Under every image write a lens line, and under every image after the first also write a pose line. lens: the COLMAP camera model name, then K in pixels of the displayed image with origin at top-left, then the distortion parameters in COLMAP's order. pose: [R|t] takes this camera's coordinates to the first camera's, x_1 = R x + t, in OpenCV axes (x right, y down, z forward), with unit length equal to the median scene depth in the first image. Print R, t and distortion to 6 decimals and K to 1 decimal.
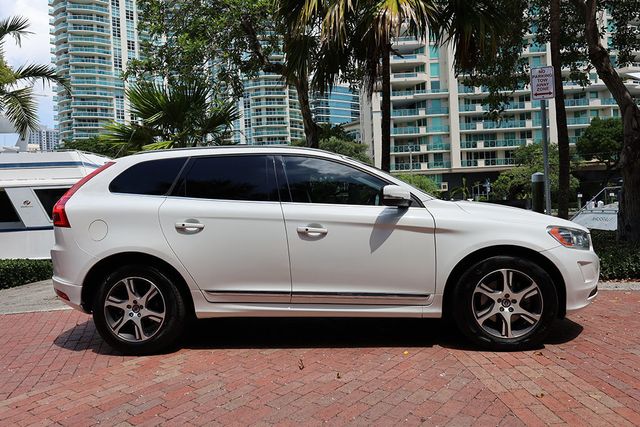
lens RADIAL K [[437.6, 0, 320.0], [0, 437.6, 213.5], [0, 0, 1]] dist [0.001037, 0.000115]
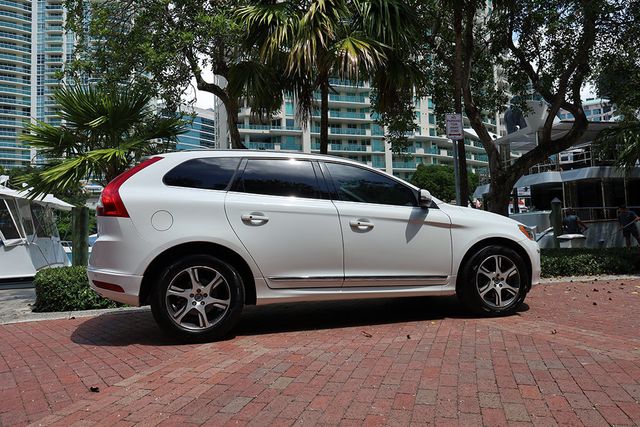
lens RADIAL K [[437.6, 0, 320.0], [0, 437.6, 213.5], [0, 0, 1]] dist [0.001037, 0.000115]
pose [[0.939516, 0.031996, 0.341007, -0.523868], [-0.006994, 0.997212, -0.074299, 0.097262], [-0.342433, 0.067420, 0.937120, -0.082755]]
